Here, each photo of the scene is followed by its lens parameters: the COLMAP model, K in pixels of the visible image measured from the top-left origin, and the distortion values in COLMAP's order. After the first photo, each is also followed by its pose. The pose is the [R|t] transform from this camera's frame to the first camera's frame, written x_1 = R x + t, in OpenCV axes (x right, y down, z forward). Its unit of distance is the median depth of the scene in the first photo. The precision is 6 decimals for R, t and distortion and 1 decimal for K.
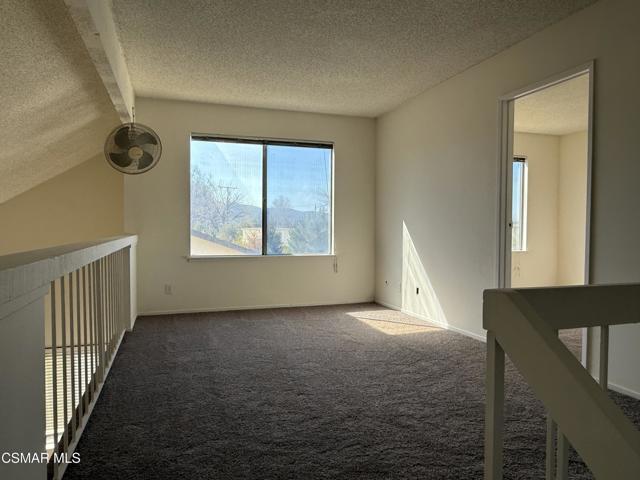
lens RADIAL K [[430.1, 0, 315.4], [0, 430.1, 244.9], [0, 0, 1]] dist [0.004050, 0.010527]
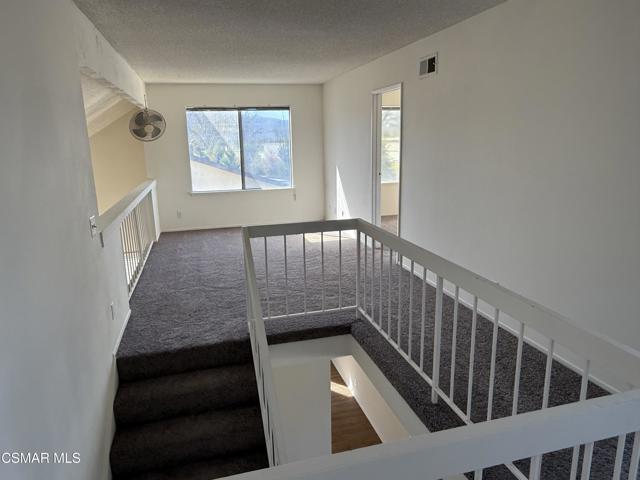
lens RADIAL K [[430.1, 0, 315.0], [0, 430.1, 241.6], [0, 0, 1]] dist [0.004050, 0.010527]
pose [[0.997822, -0.011203, -0.065005, 0.265088], [0.023623, 0.980799, 0.193583, -0.098355], [0.061588, -0.194697, 0.978928, -0.539880]]
